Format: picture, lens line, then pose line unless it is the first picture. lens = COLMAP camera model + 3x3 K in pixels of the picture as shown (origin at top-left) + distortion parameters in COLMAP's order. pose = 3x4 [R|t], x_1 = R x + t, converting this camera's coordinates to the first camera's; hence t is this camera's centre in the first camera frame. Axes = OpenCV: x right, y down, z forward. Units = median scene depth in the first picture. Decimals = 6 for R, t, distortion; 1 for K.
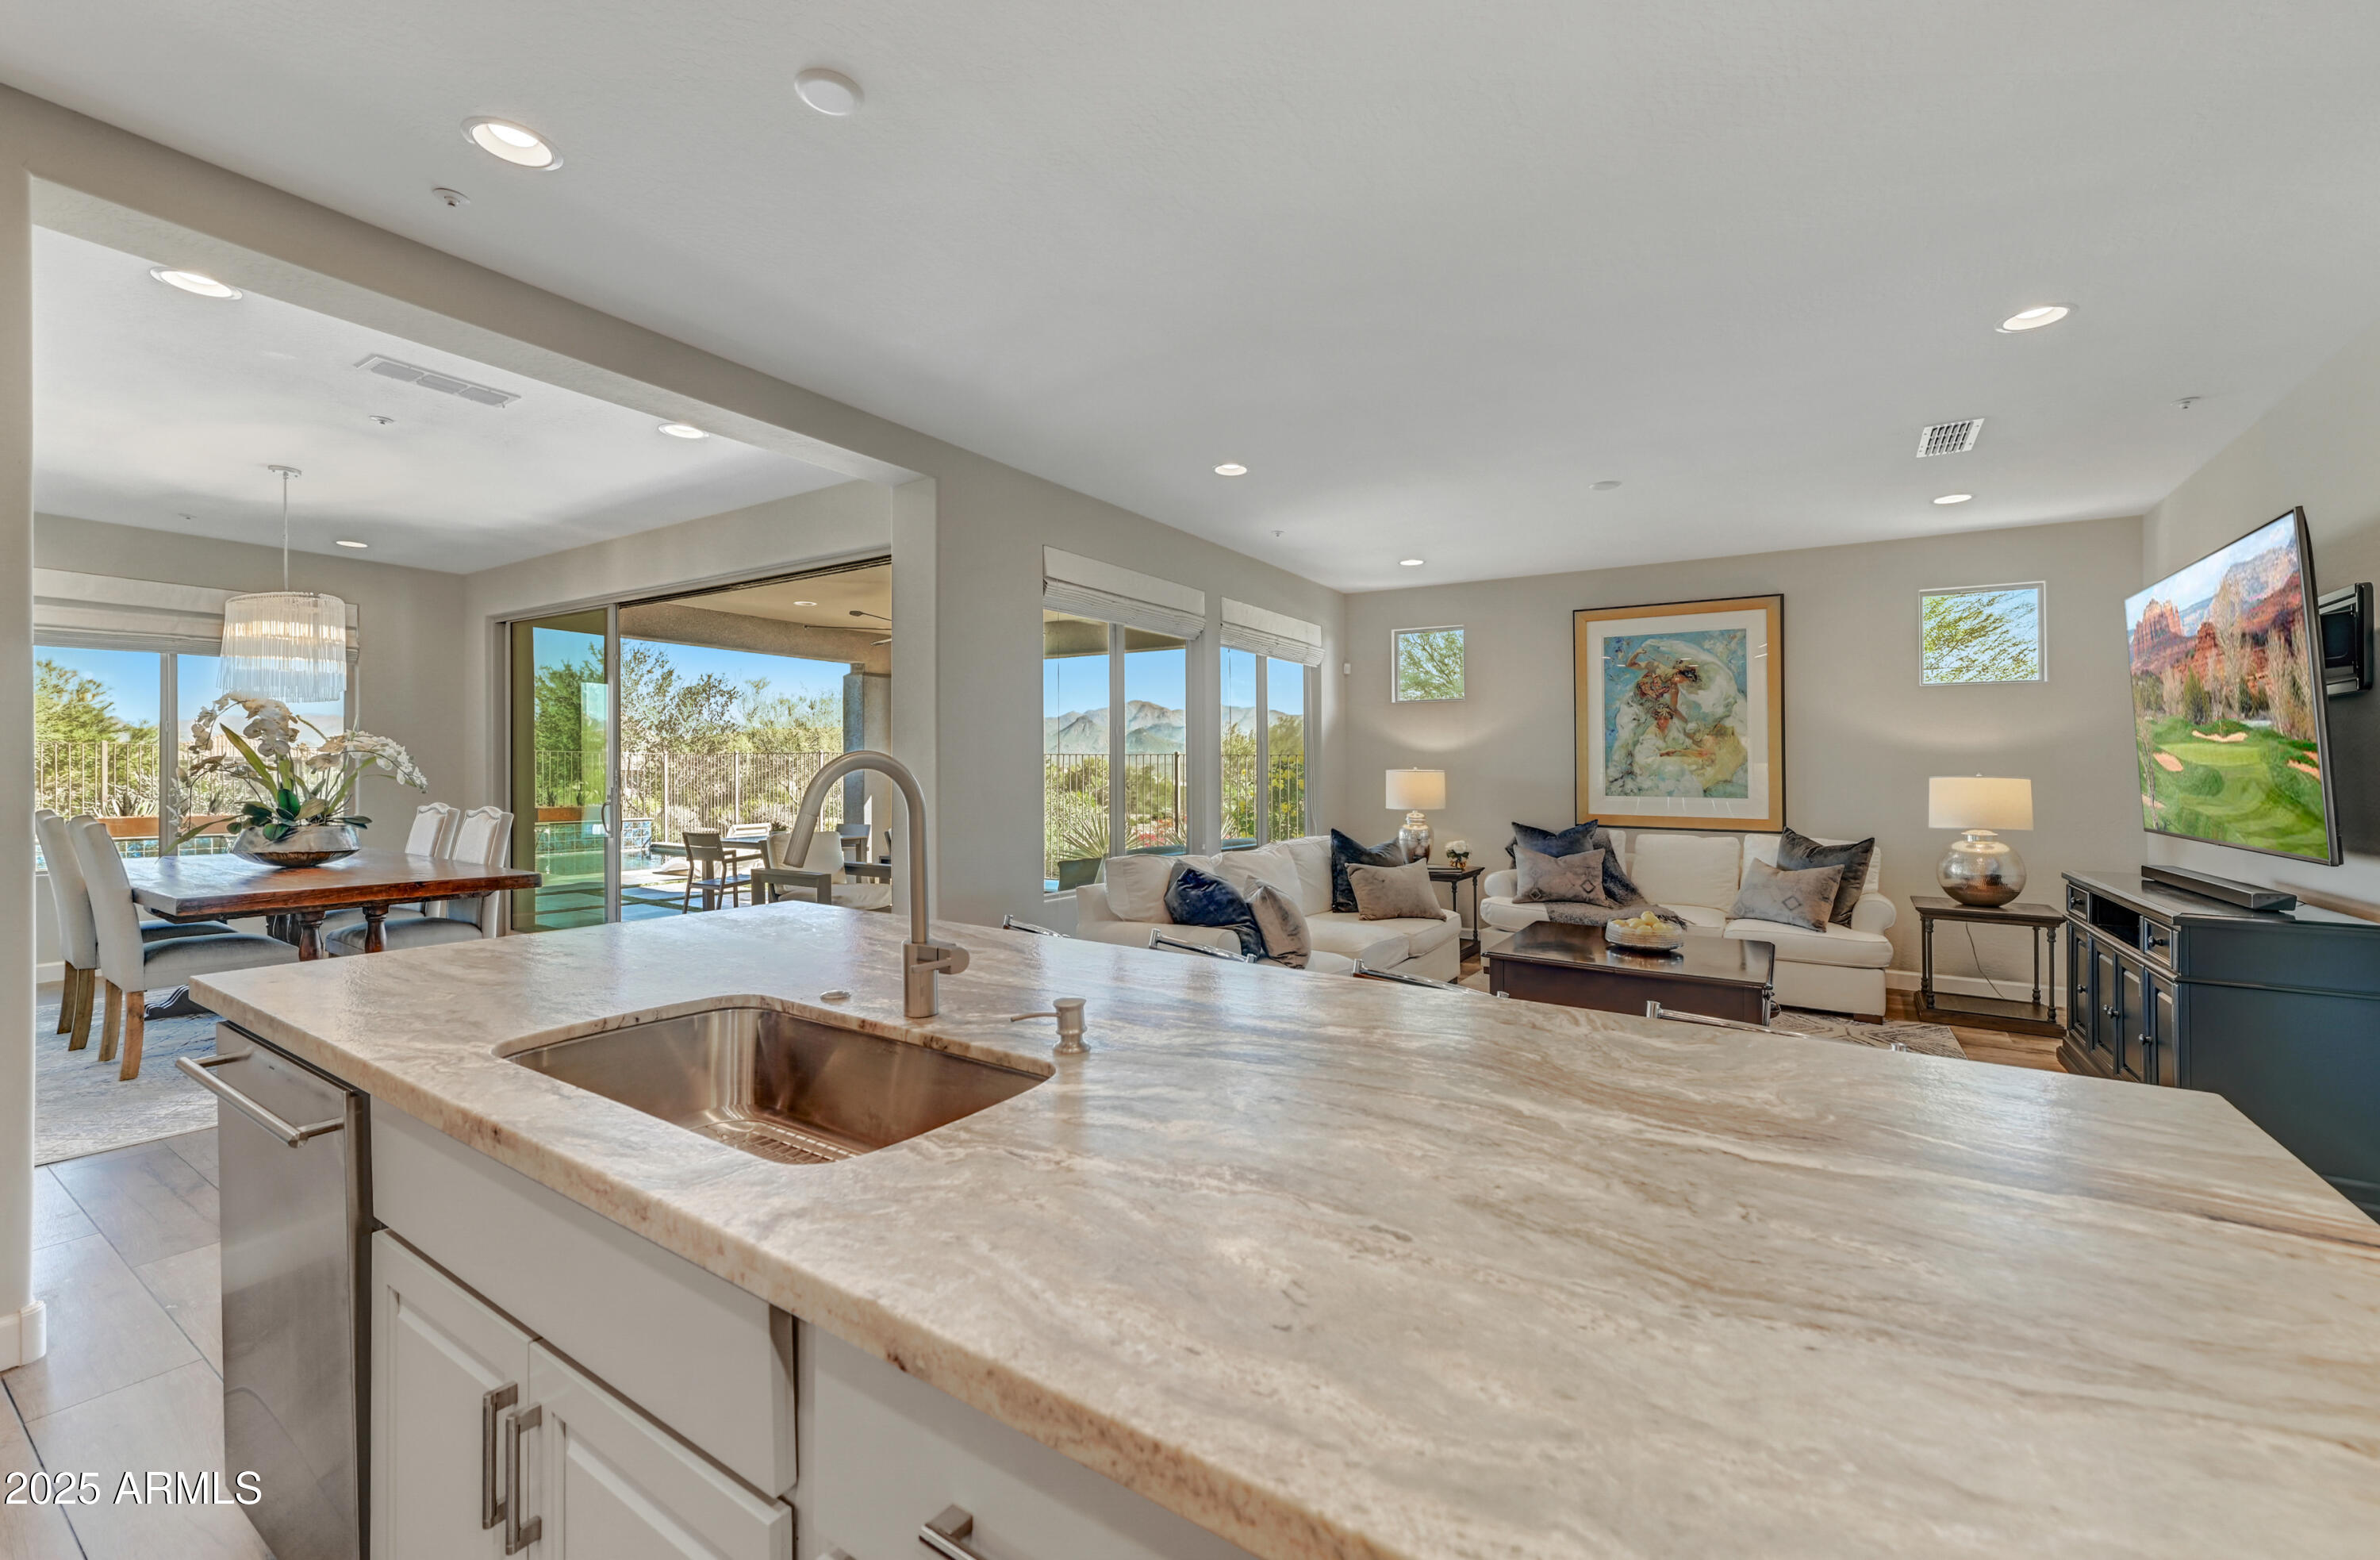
lens RADIAL K [[975.0, 0, 1190.0], [0, 975.0, 780.0], [0, 0, 1]] dist [0.000004, 0.000129]
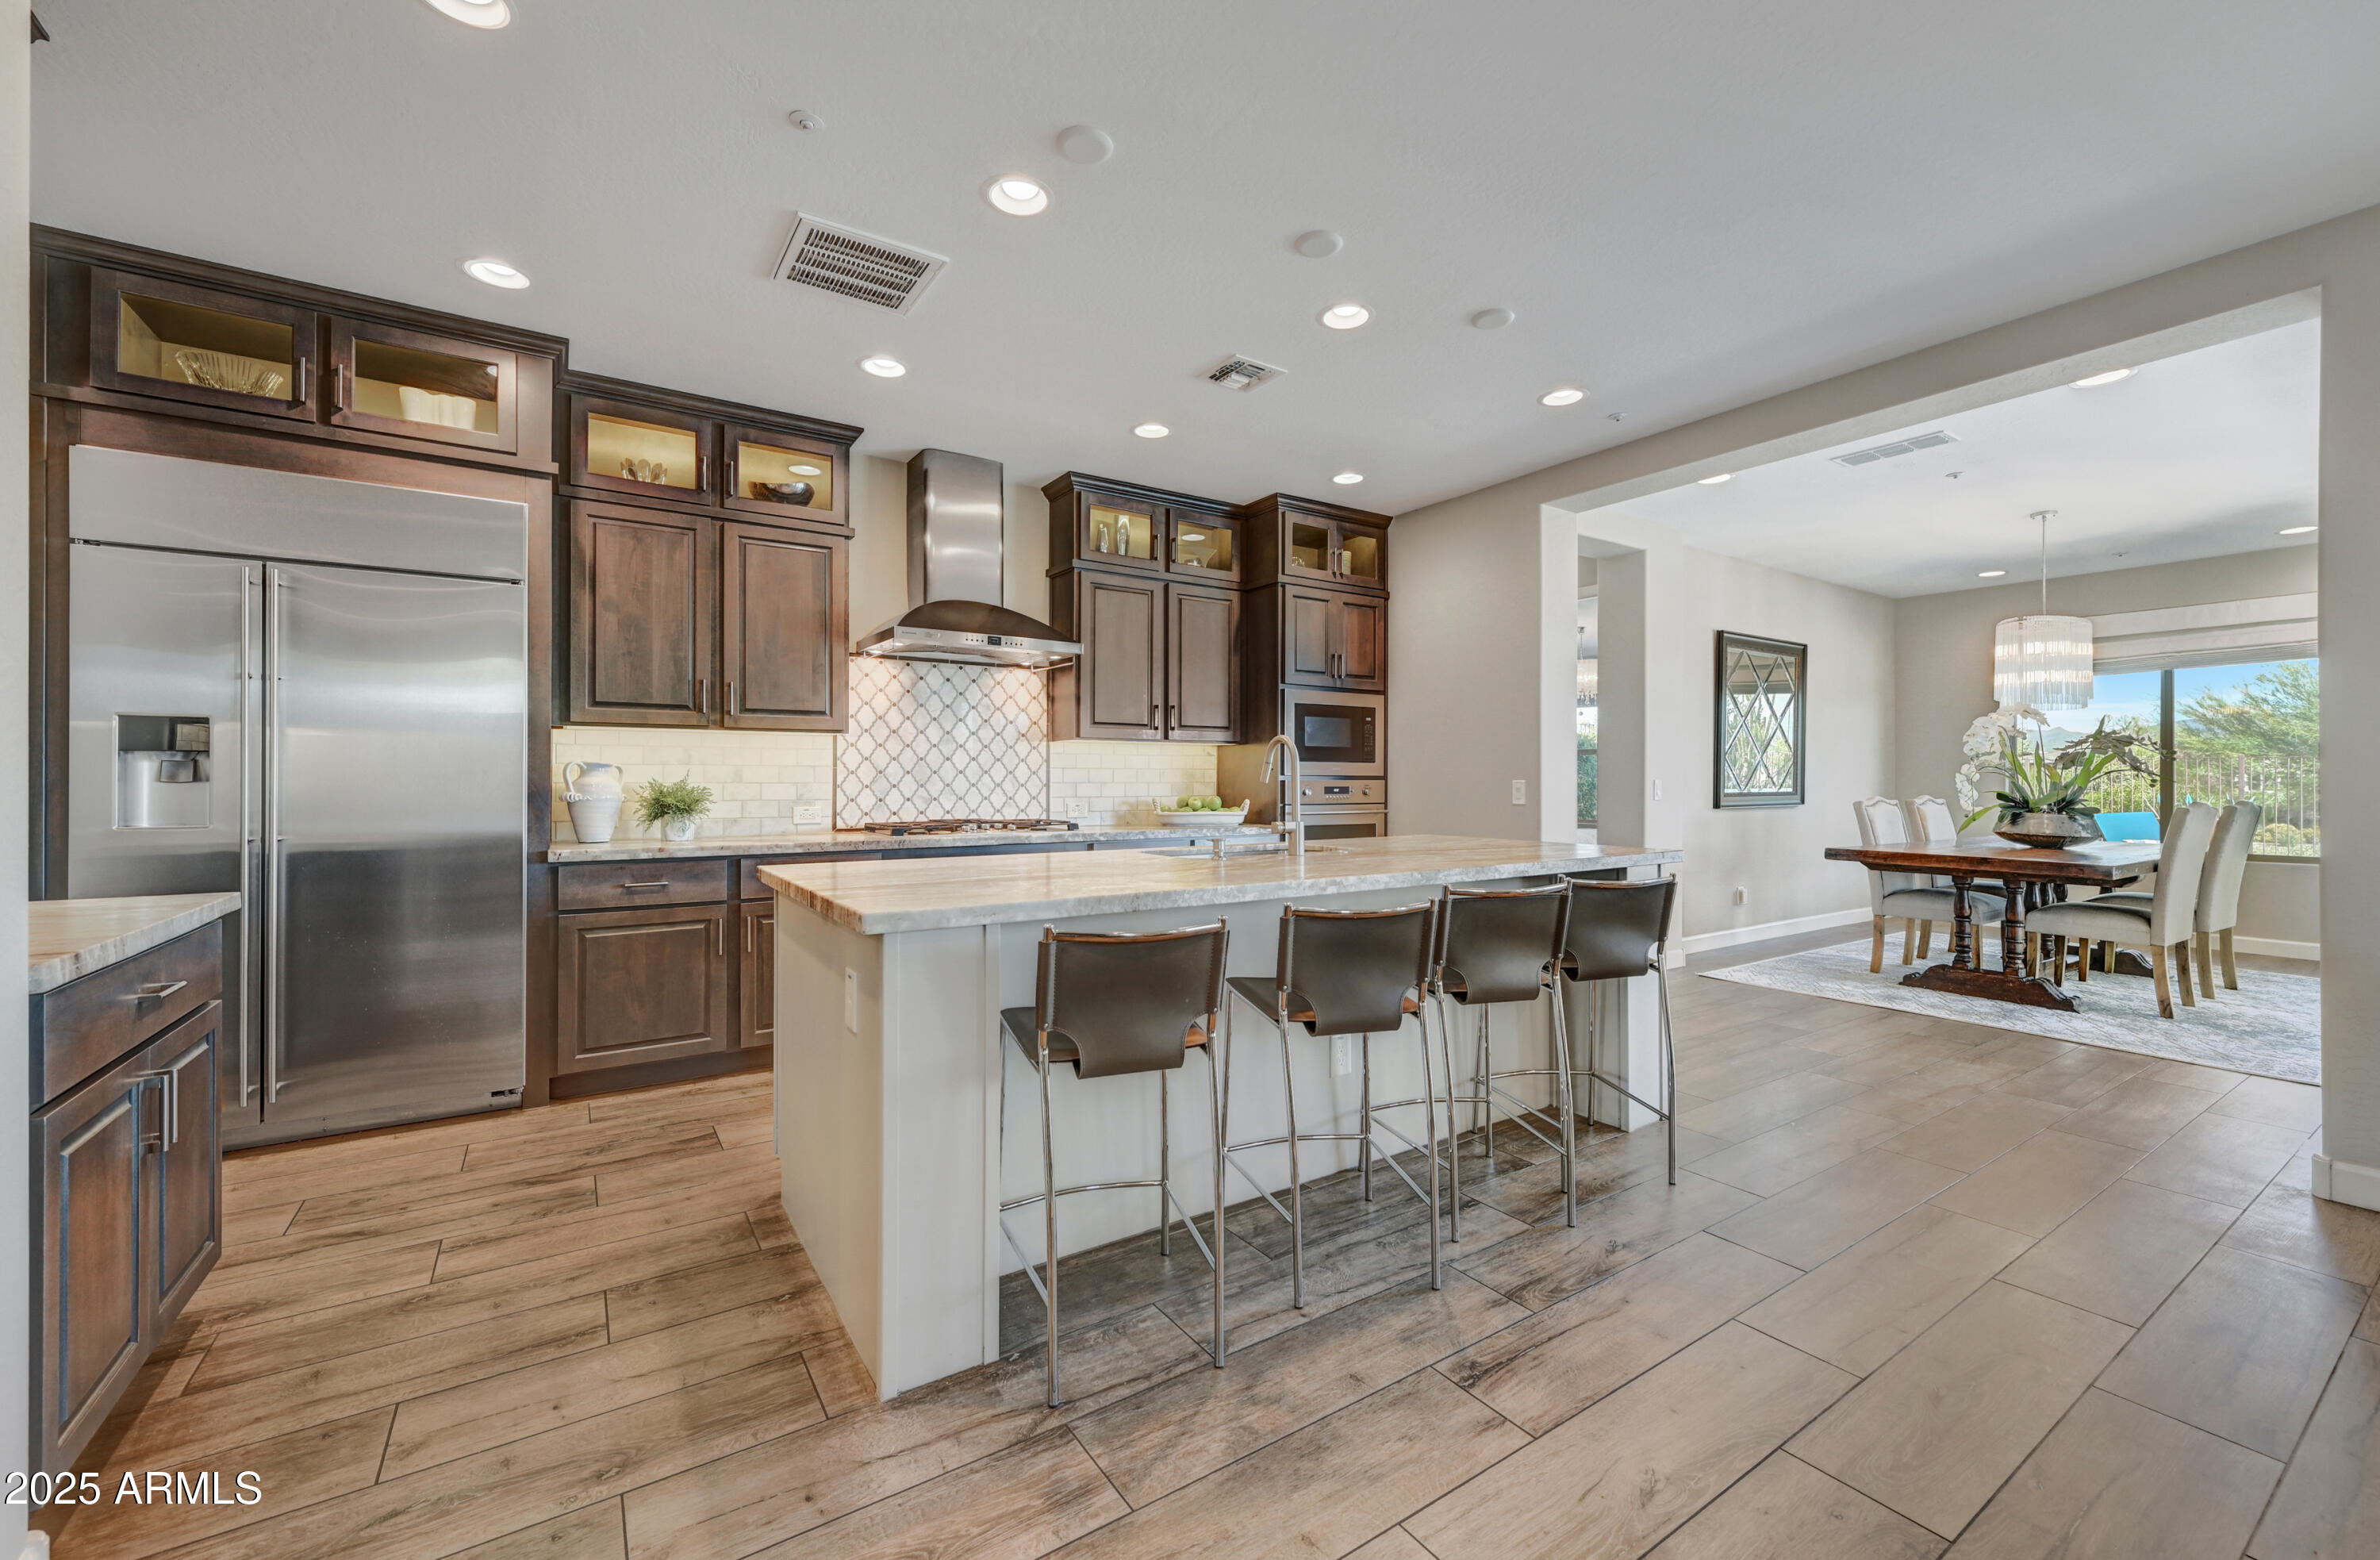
lens RADIAL K [[975.0, 0, 1190.0], [0, 975.0, 780.0], [0, 0, 1]] dist [0.000004, 0.000129]
pose [[-0.379589, -0.004903, -0.925142, 0.389824], [-0.016786, 0.999858, 0.001589, 0.015808], [0.925003, 0.016133, -0.379618, 0.345208]]
